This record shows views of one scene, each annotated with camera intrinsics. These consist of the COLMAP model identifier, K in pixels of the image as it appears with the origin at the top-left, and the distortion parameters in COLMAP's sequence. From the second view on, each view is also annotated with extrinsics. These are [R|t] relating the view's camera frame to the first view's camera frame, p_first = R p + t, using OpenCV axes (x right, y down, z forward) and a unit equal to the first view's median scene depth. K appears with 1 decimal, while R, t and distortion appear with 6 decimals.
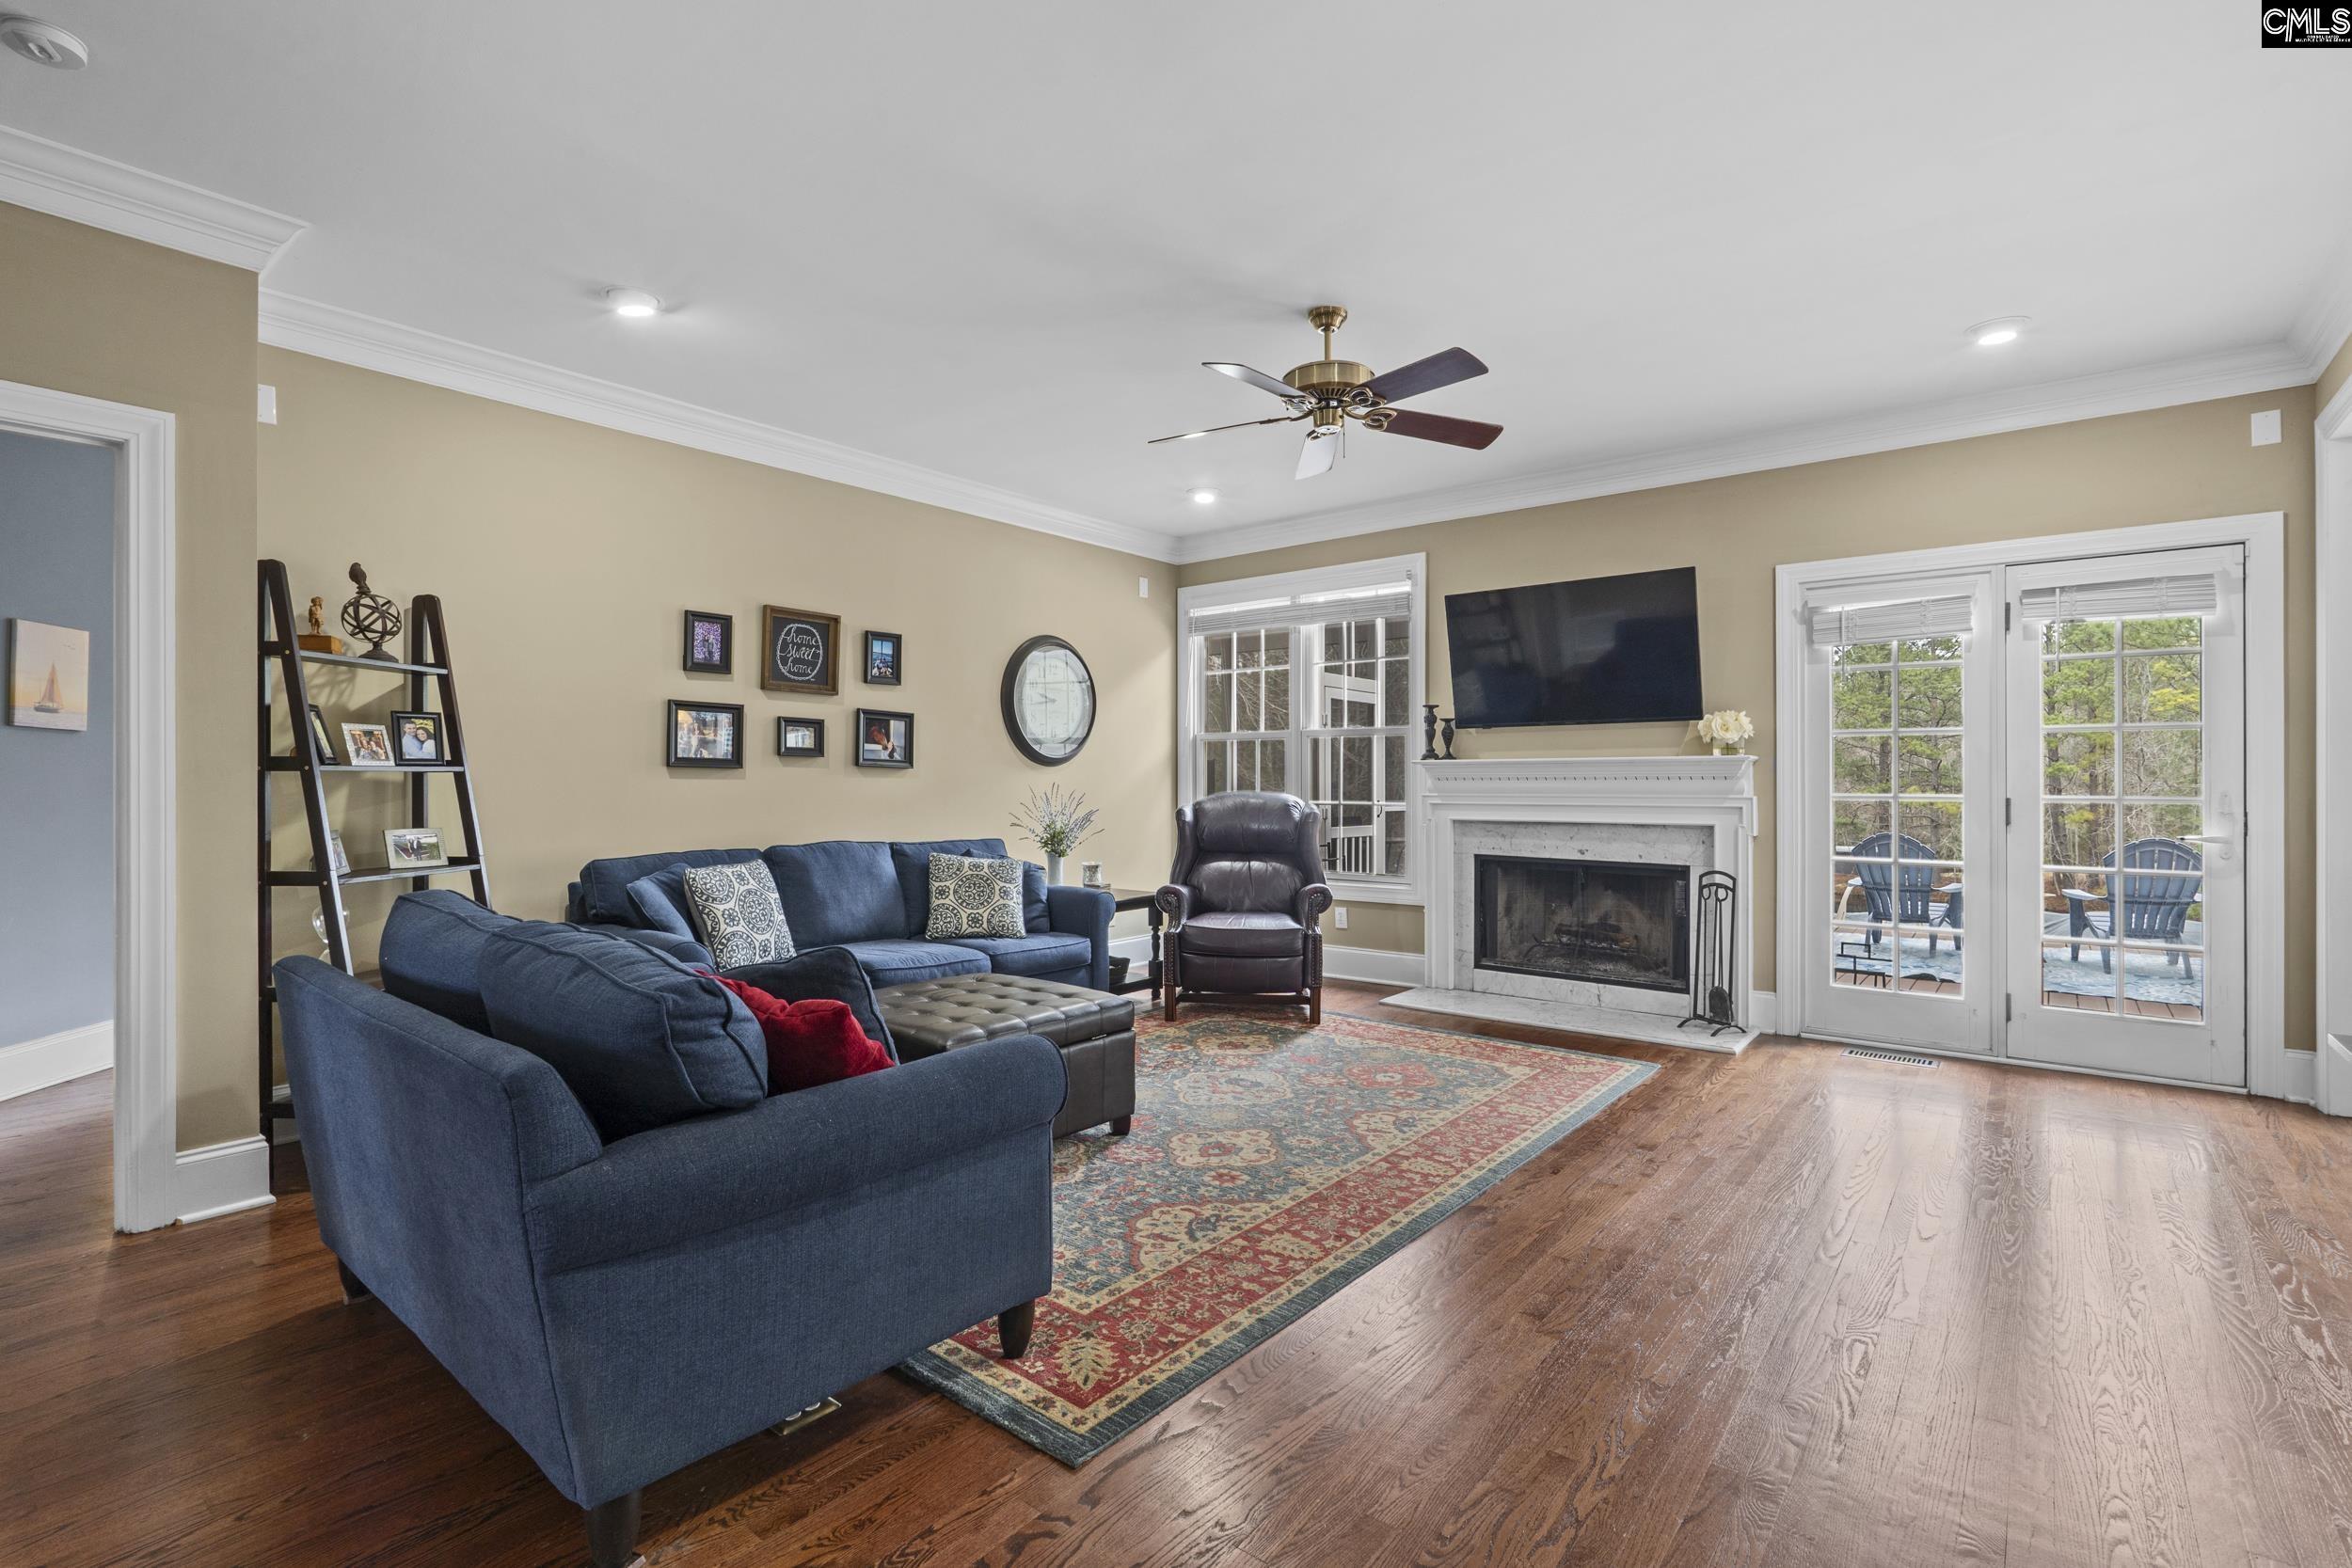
lens RADIAL K [[1087.0, 0, 1183.6], [0, 1087.0, 775.8], [0, 0, 1]] dist [-0.008302, 0.002051]
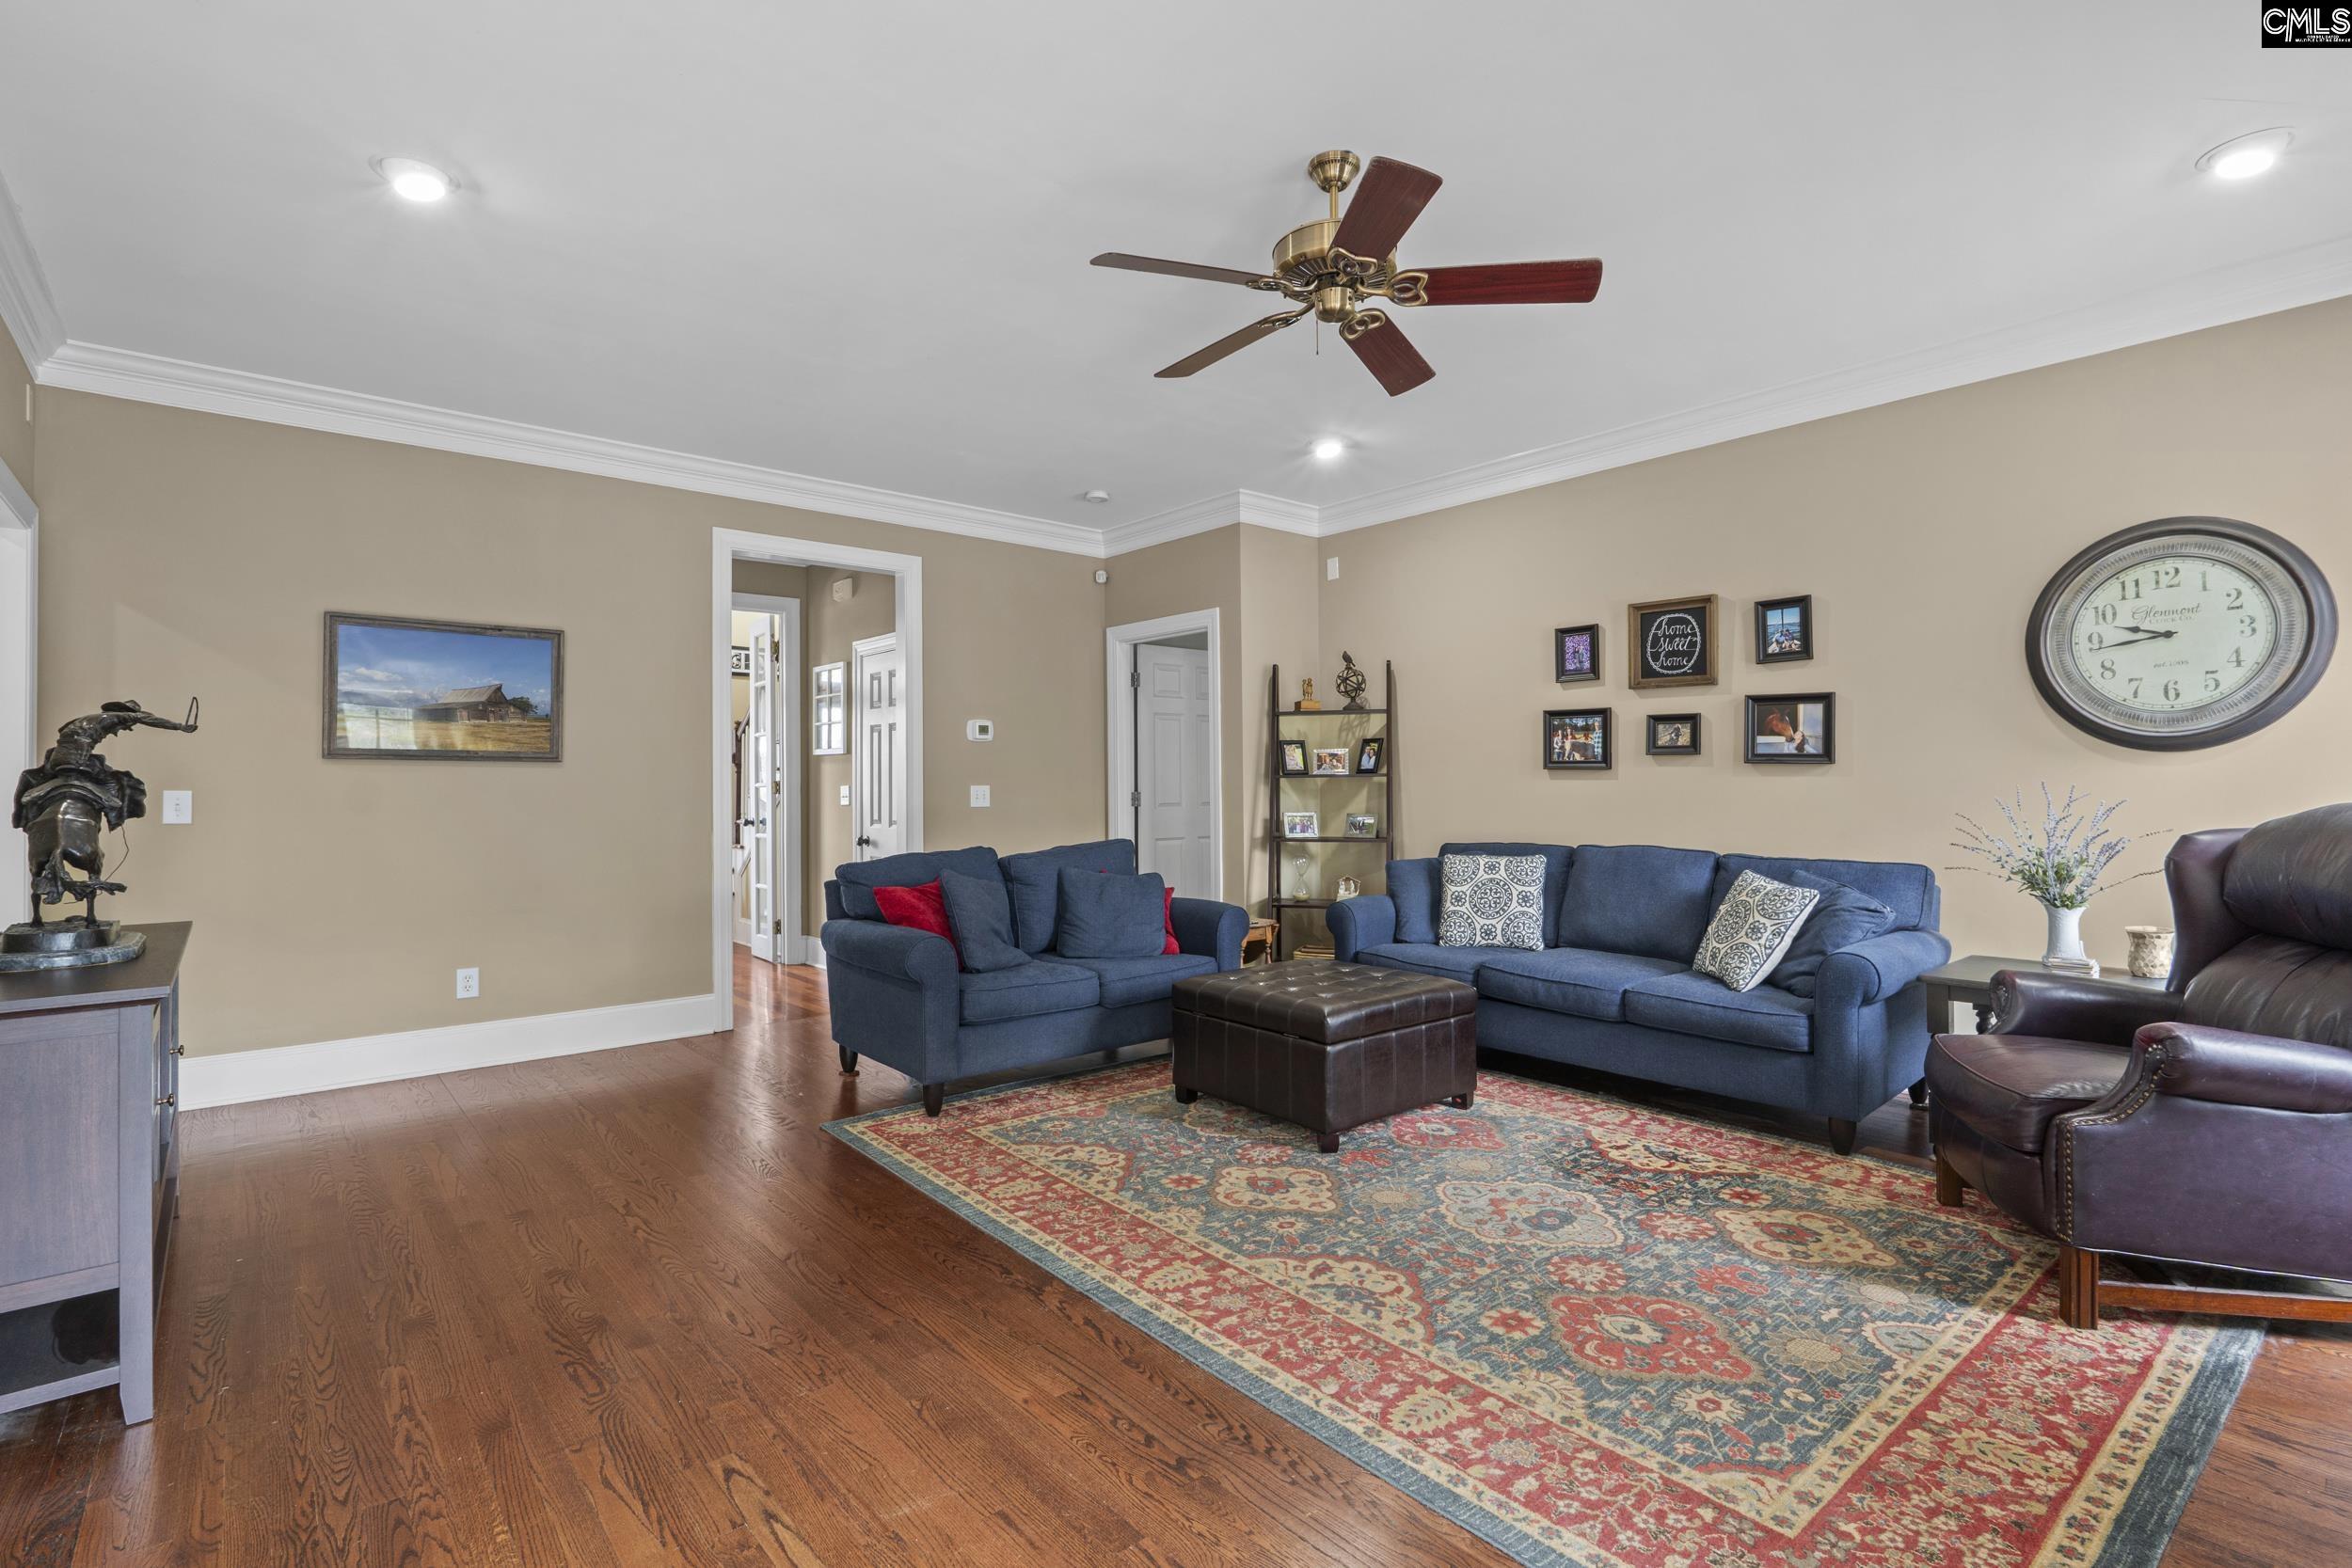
lens RADIAL K [[1087.0, 0, 1169.6], [0, 1087.0, 779.3], [0, 0, 1]] dist [-0.008302, 0.002051]
pose [[-0.190248, -0.002114, -0.981734, 0.668482], [0.010988, 0.999930, -0.004283, 0.002660], [0.981675, -0.011602, -0.190211, 0.770743]]
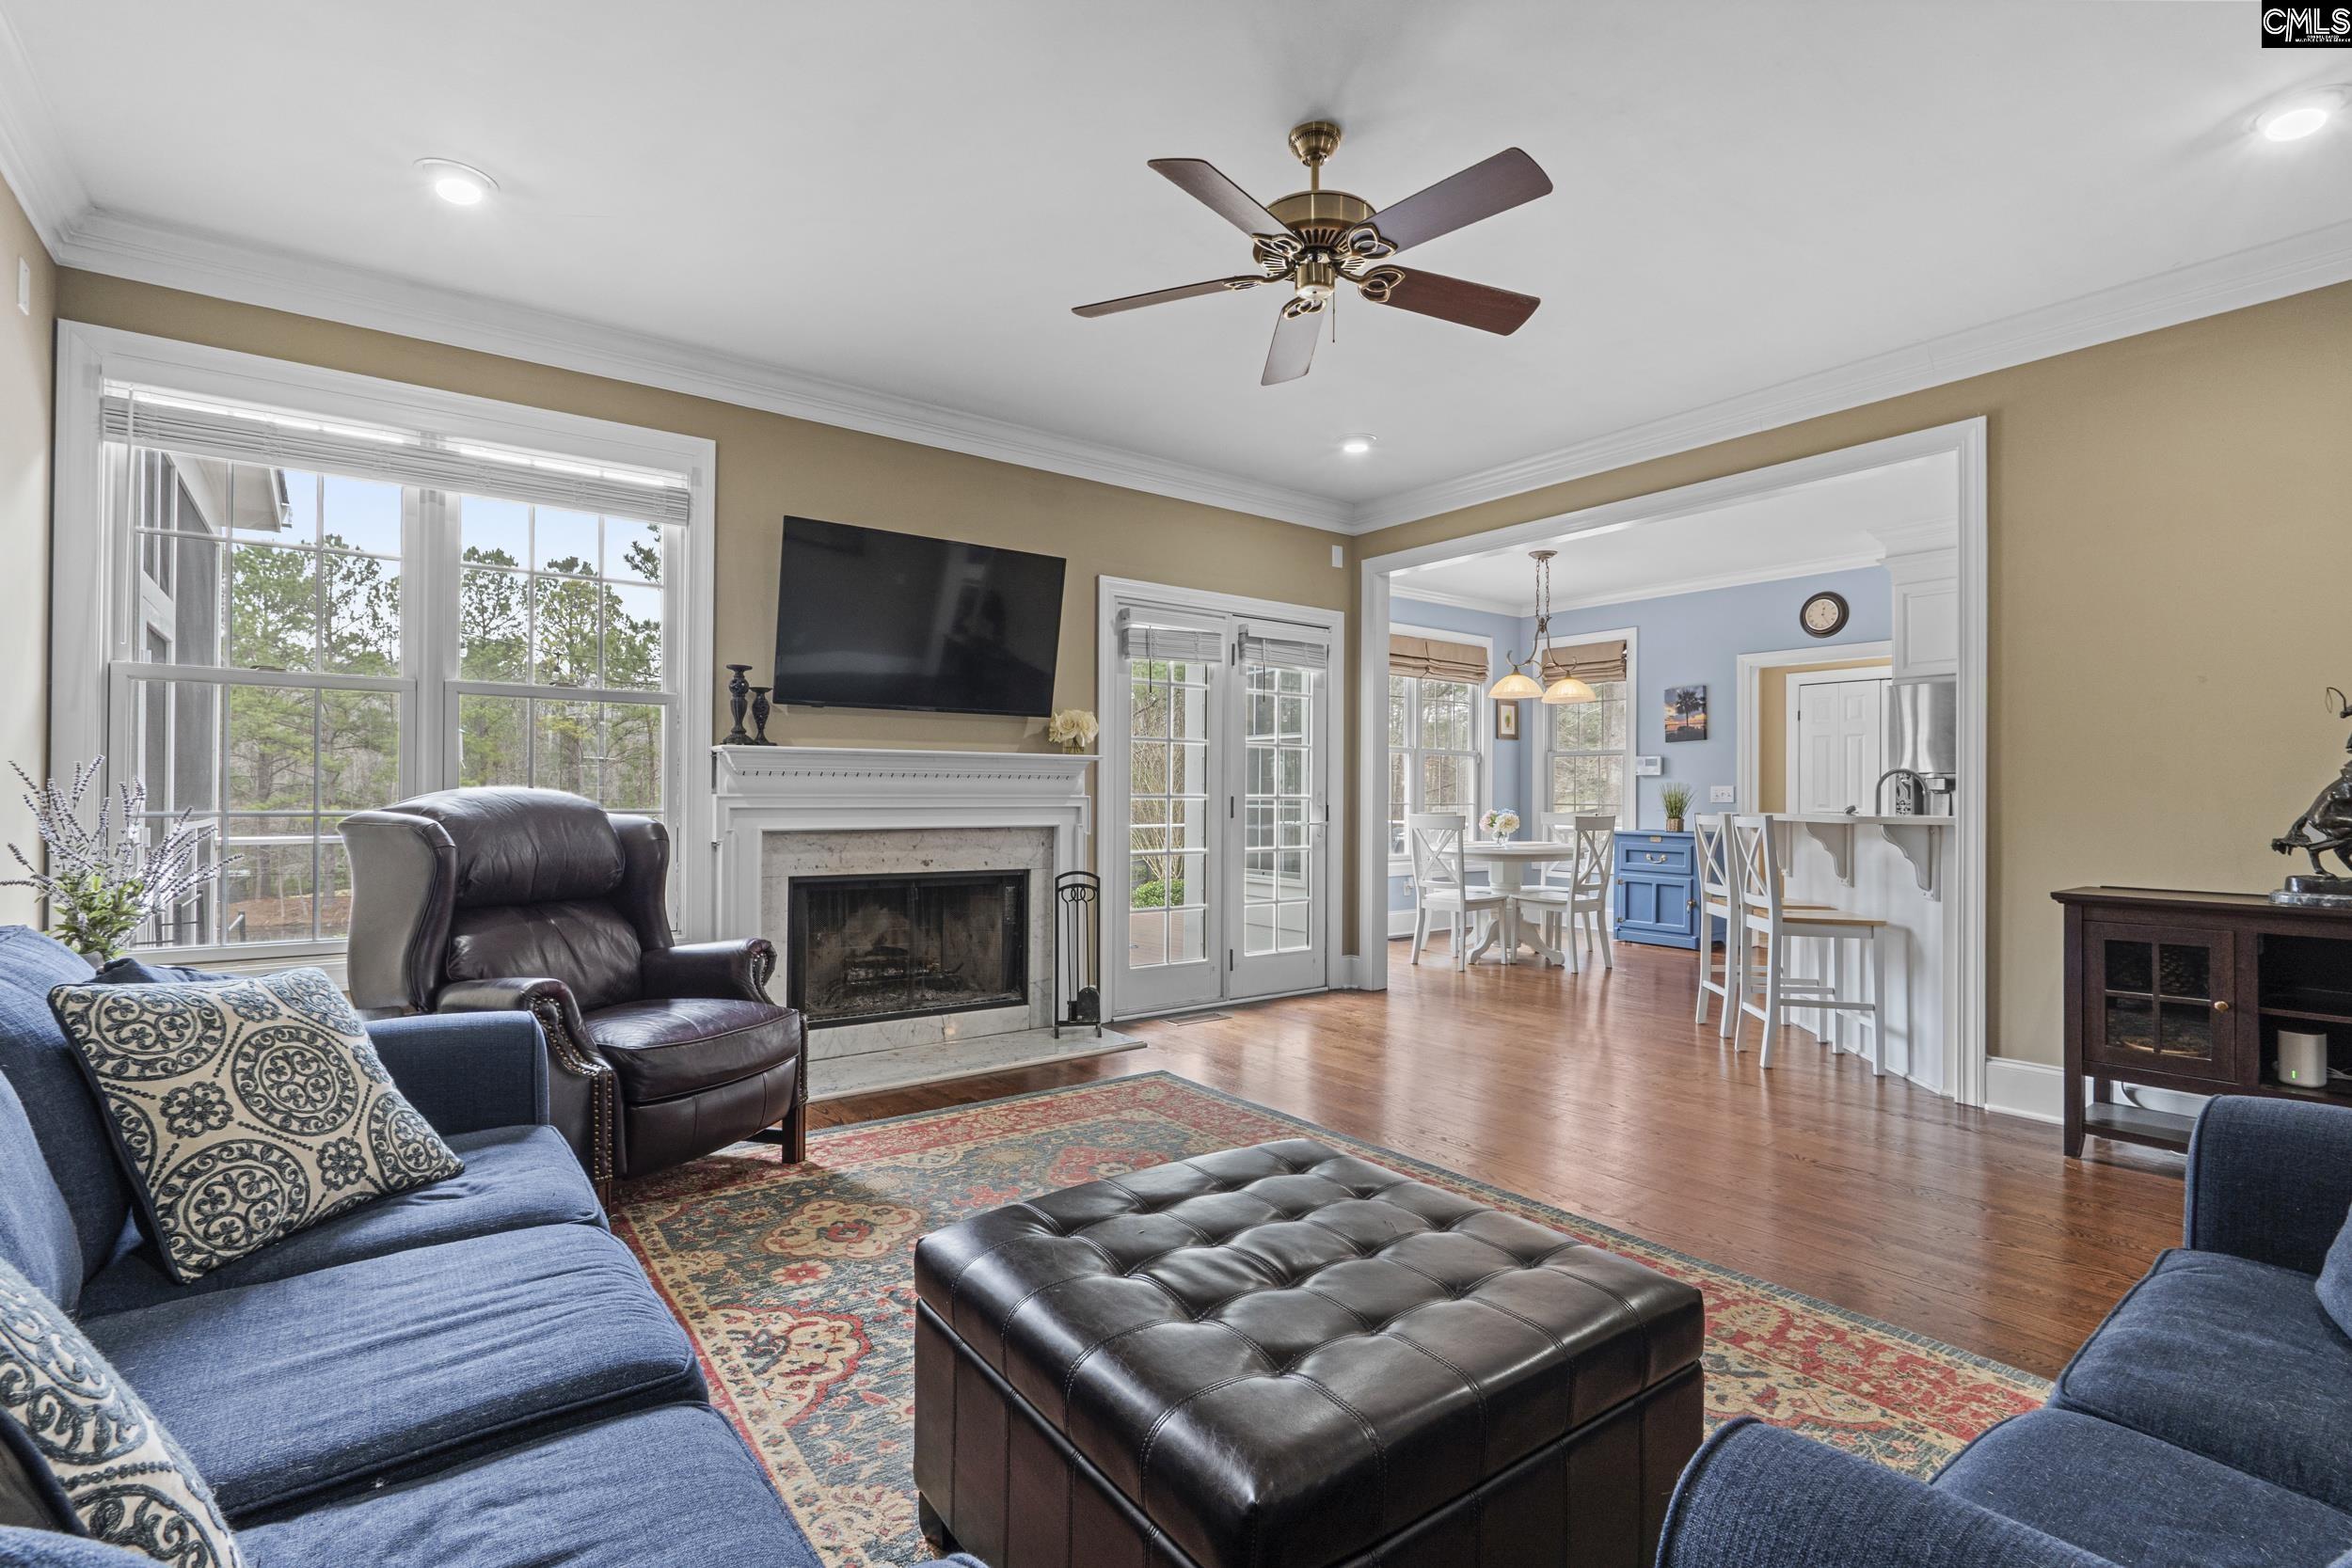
lens RADIAL K [[1087.0, 0, 1179.4], [0, 1087.0, 795.4], [0, 0, 1]] dist [-0.008302, 0.002051]
pose [[0.242455, 0.003601, 0.970156, -0.454730], [-0.007285, 0.999972, -0.001891, 0.020150], [-0.970135, -0.006609, 0.242474, 0.682315]]
